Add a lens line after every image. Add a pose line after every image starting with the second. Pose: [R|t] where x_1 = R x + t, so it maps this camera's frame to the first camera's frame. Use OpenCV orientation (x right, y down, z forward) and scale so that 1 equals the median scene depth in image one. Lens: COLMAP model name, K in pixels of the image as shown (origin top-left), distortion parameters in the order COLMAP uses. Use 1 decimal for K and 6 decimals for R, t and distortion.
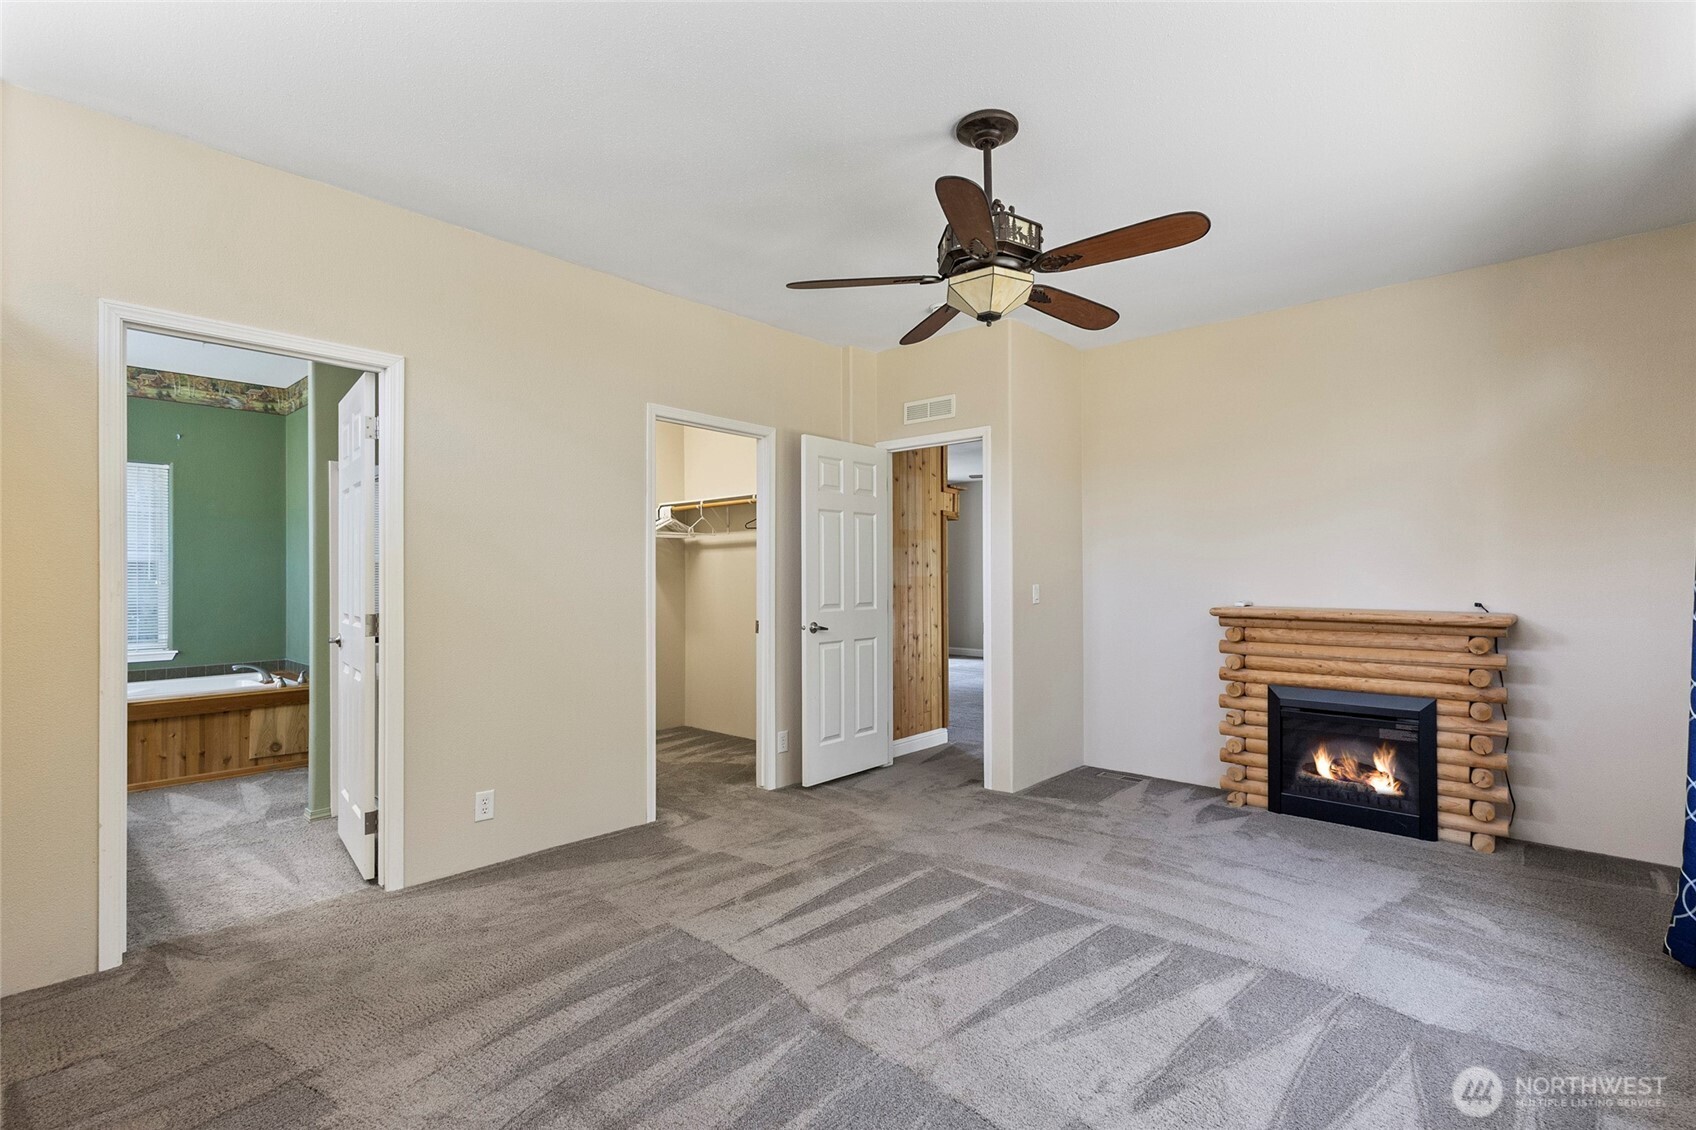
lens RADIAL K [[788.7, 0, 851.1], [0, 788.7, 573.2], [0, 0, 1]] dist [0.002137, -0.000465]
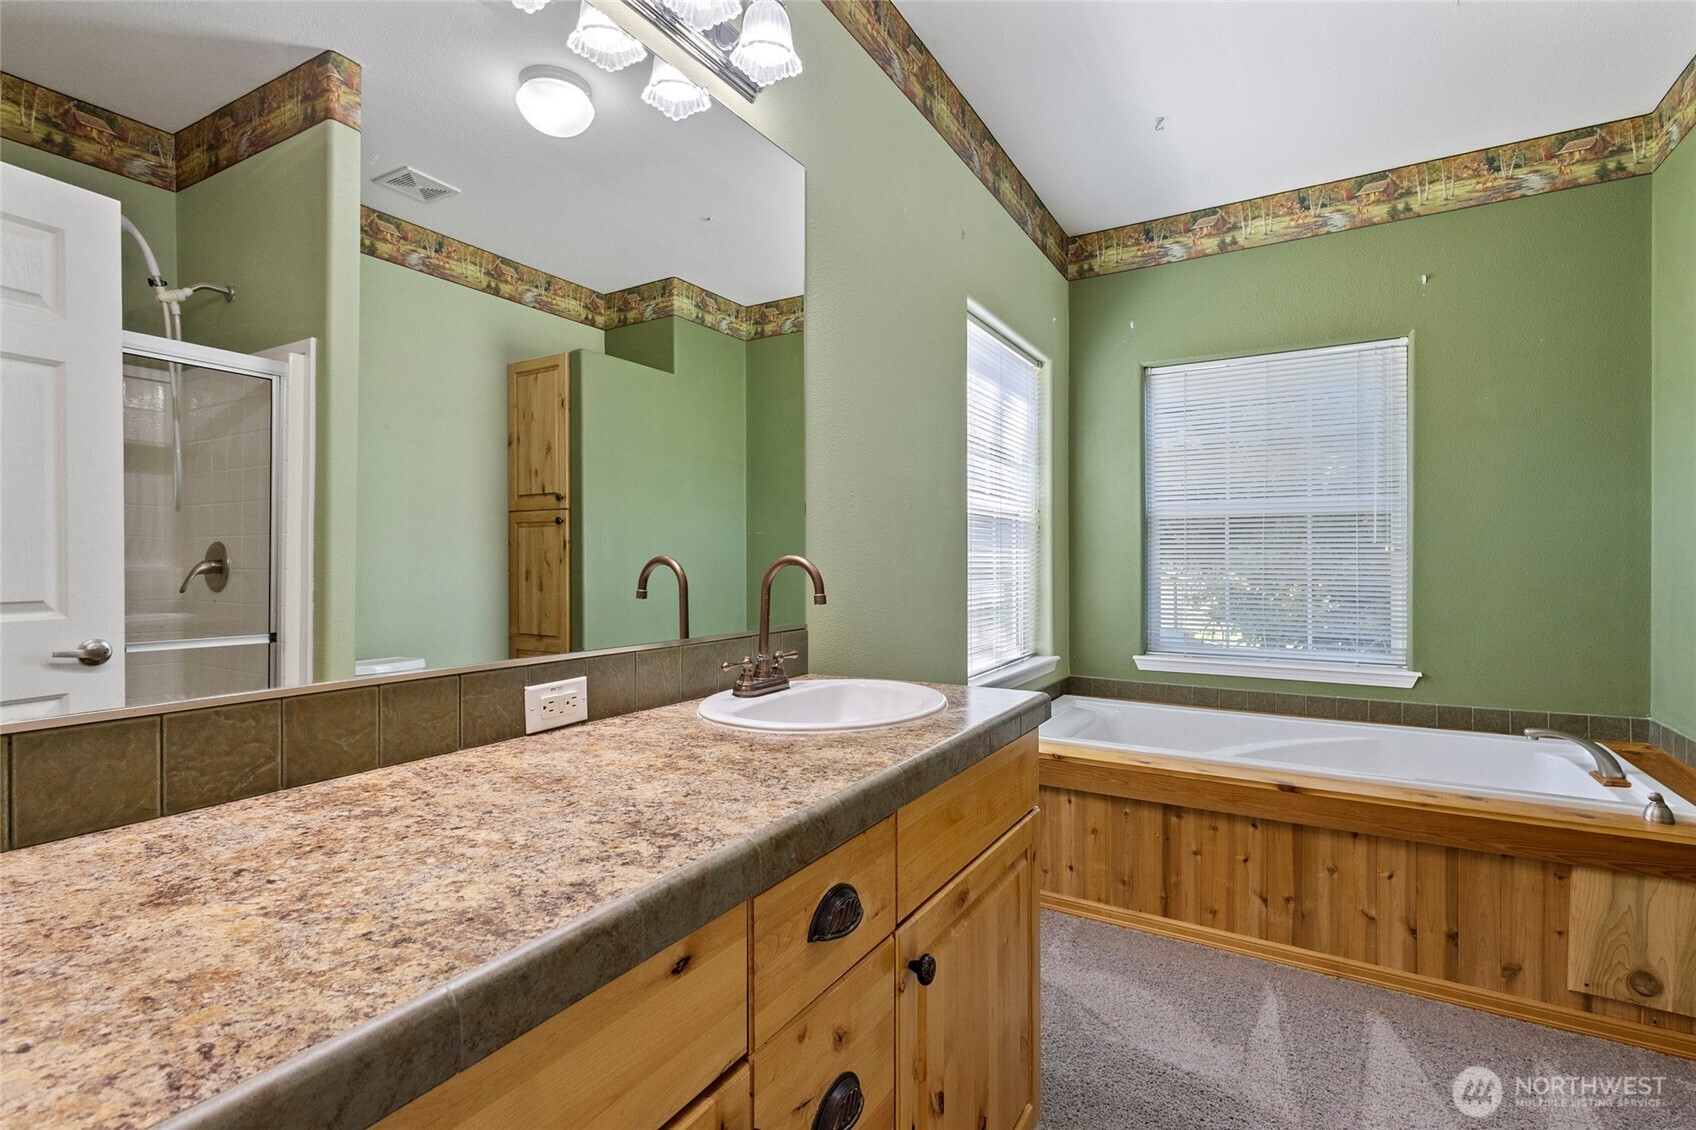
lens RADIAL K [[788.7, 0, 852.2], [0, 788.7, 564.7], [0, 0, 1]] dist [0.002137, -0.000465]
pose [[0.196912, 0.007489, -0.980393, -0.408270], [0.002626, 0.999963, 0.008165, 0.018086], [0.980418, -0.004182, 0.196885, 0.522867]]
